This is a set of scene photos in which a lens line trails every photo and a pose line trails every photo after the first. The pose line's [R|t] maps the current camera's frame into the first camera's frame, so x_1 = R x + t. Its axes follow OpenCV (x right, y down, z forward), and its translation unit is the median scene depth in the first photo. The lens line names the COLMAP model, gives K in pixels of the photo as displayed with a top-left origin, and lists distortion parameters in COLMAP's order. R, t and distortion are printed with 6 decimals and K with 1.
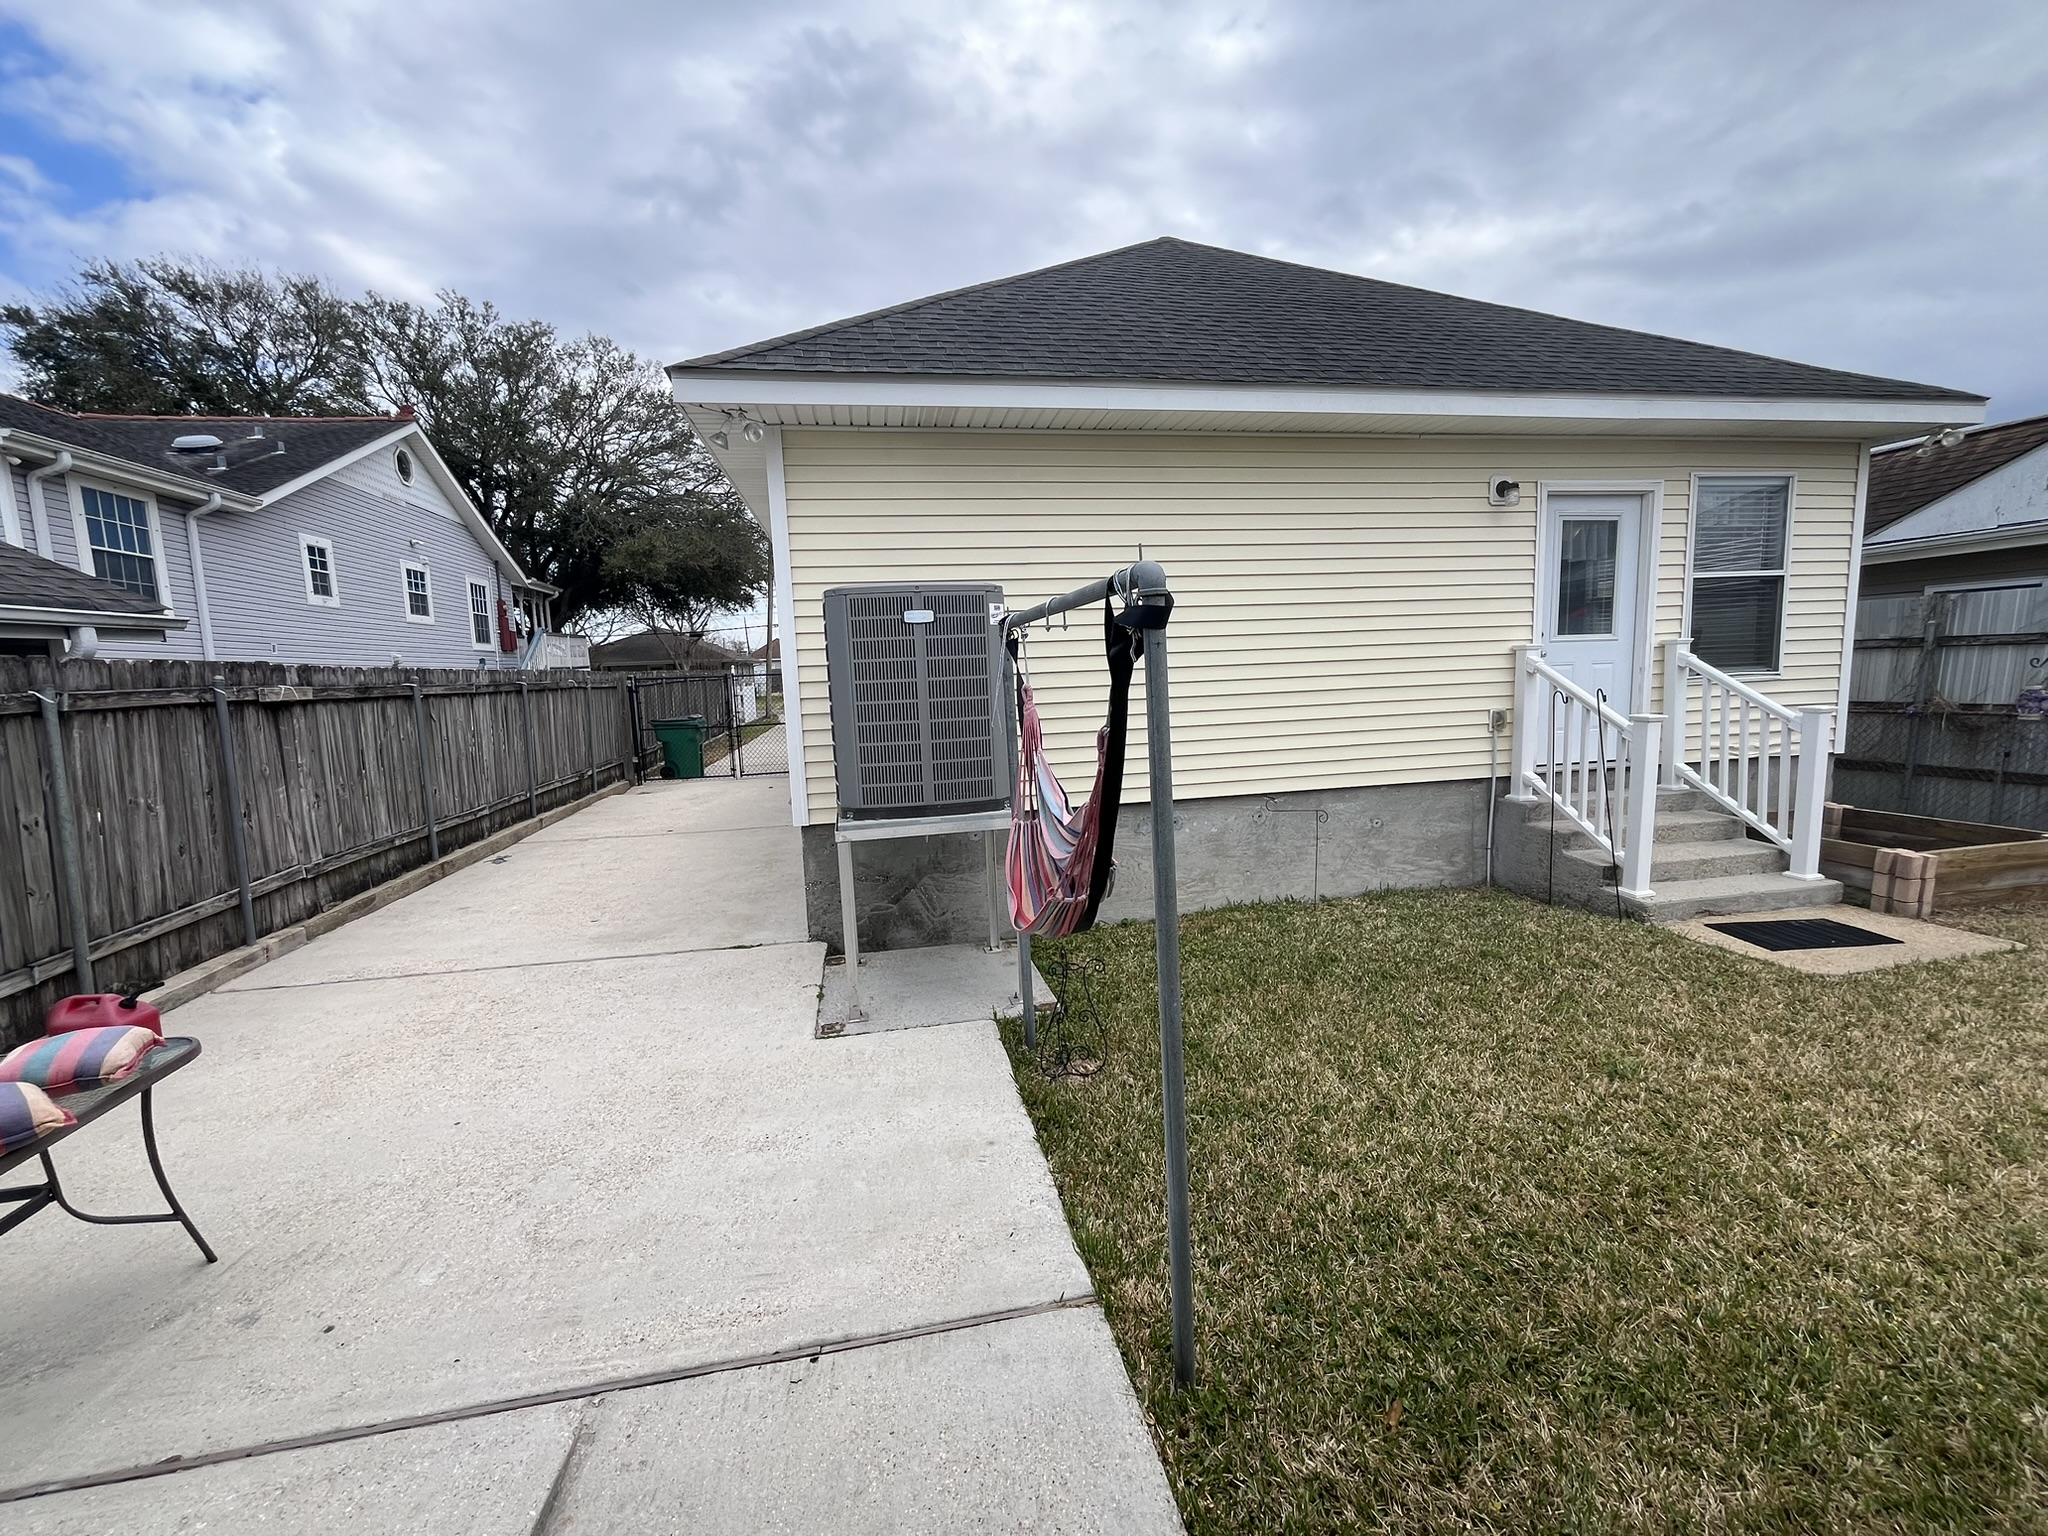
lens RADIAL K [[834.3, 0, 1023.7], [0, 834.3, 772.2], [0, 0, 1]] dist [-0.006303, 0.000585]
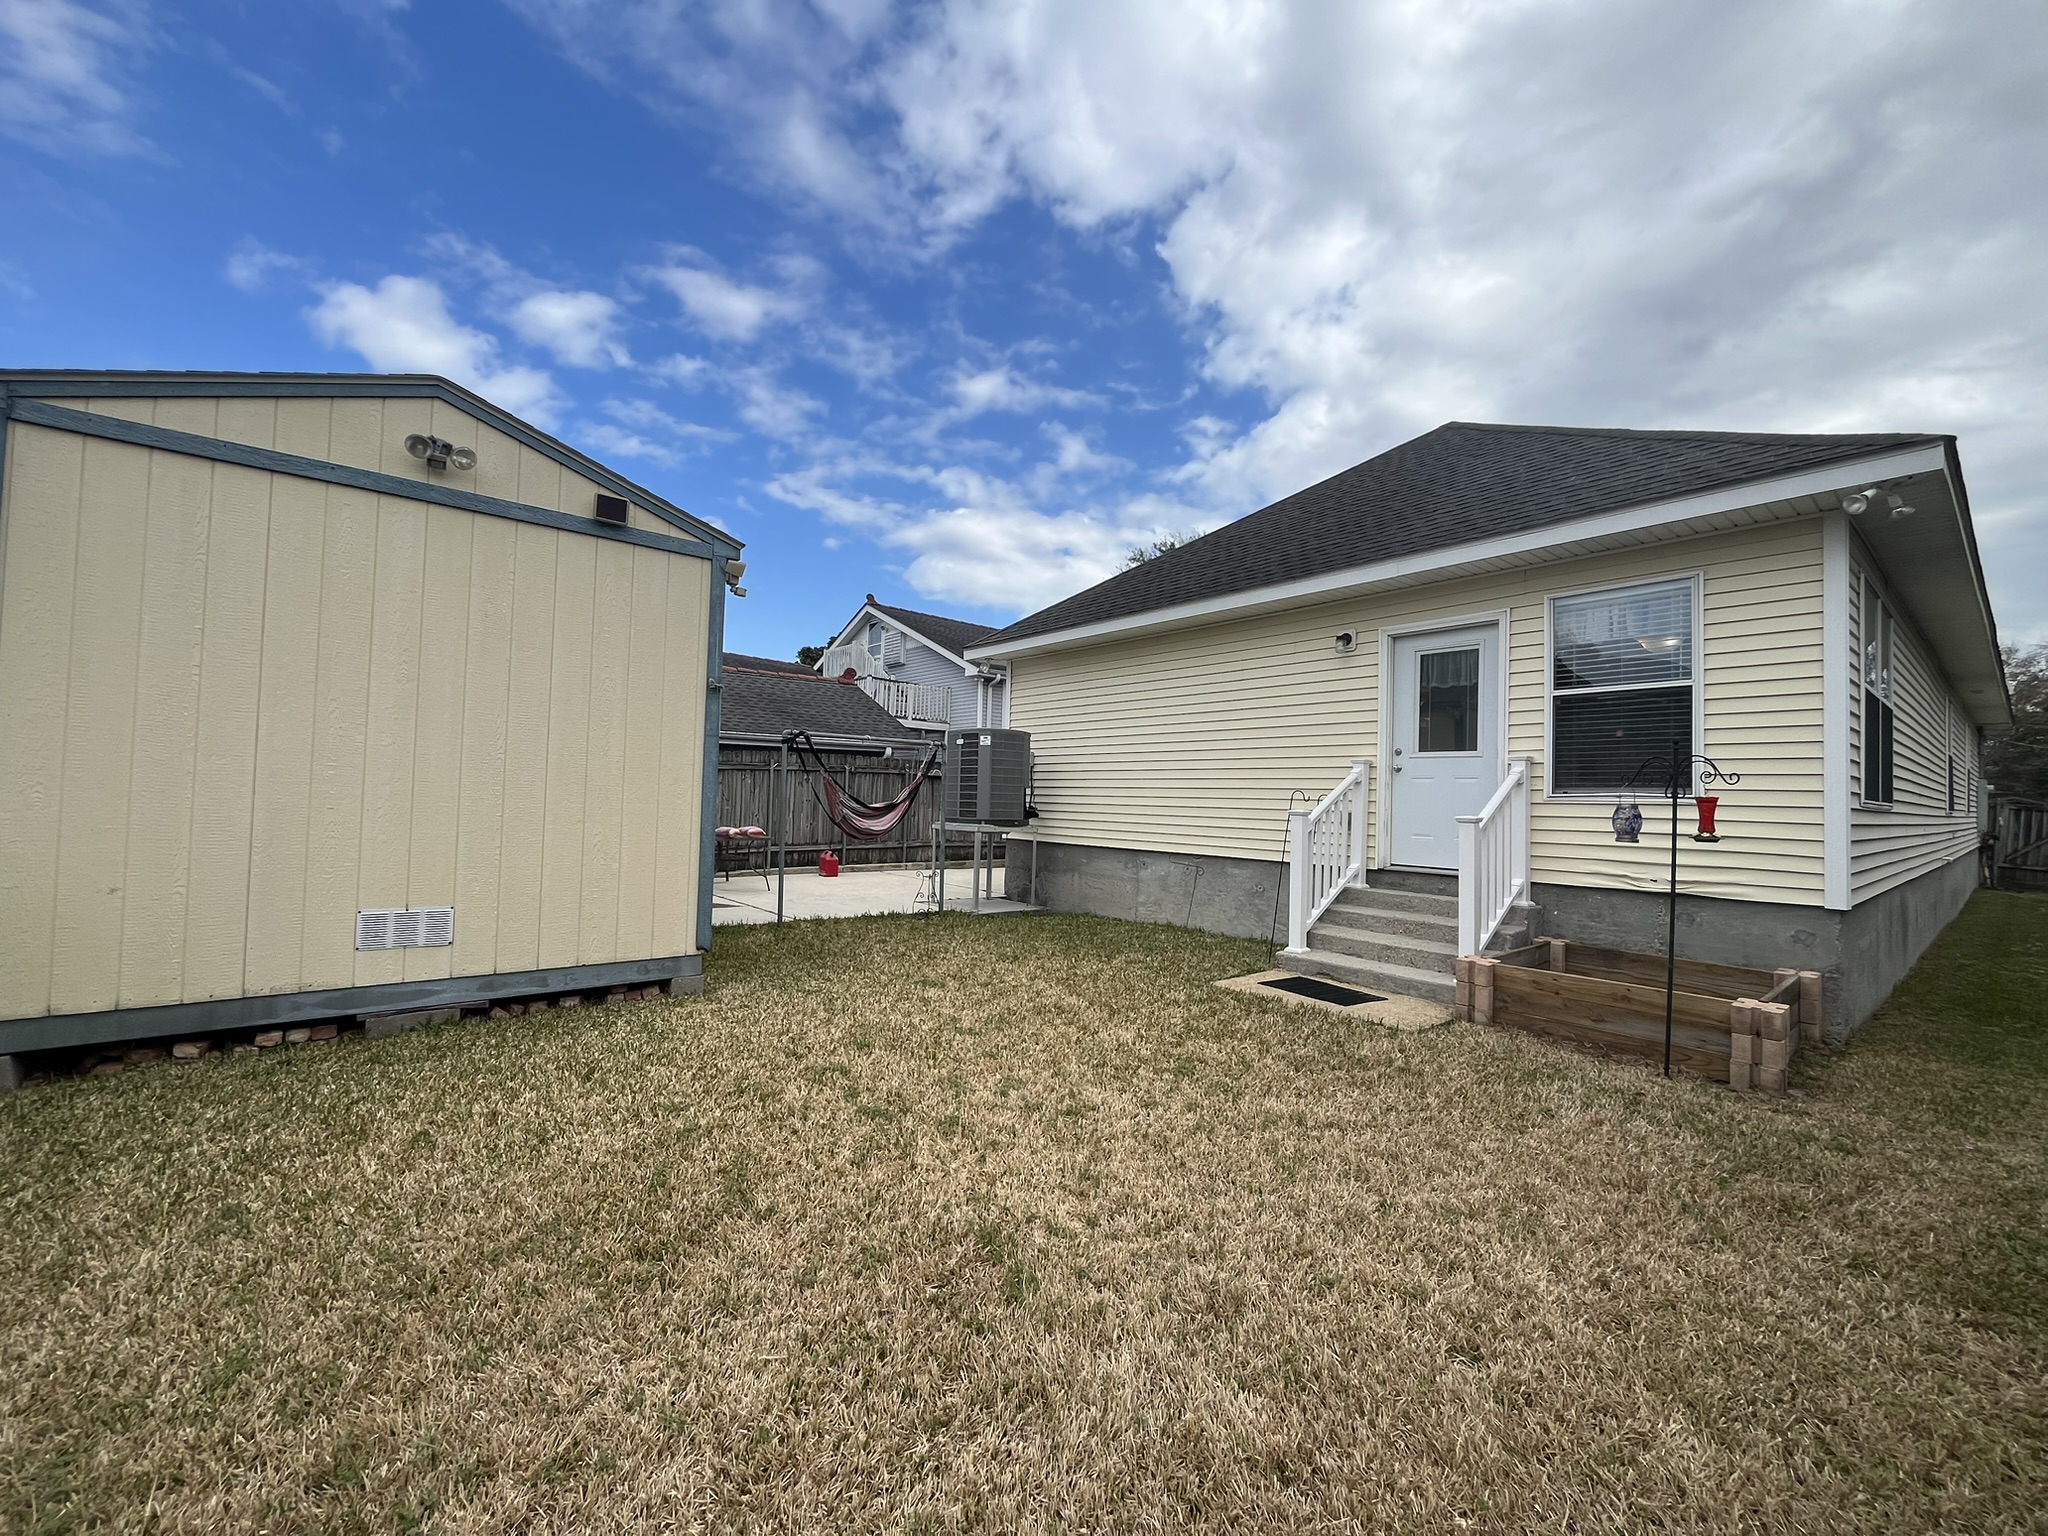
lens RADIAL K [[834.3, 0, 1023.7], [0, 834.3, 772.2], [0, 0, 1]] dist [-0.006303, 0.000585]
pose [[0.481690, 0.023185, -0.876035, 1.393492], [-0.154918, 0.986159, -0.059082, 0.013951], [0.862540, 0.164172, 0.478615, -0.010544]]
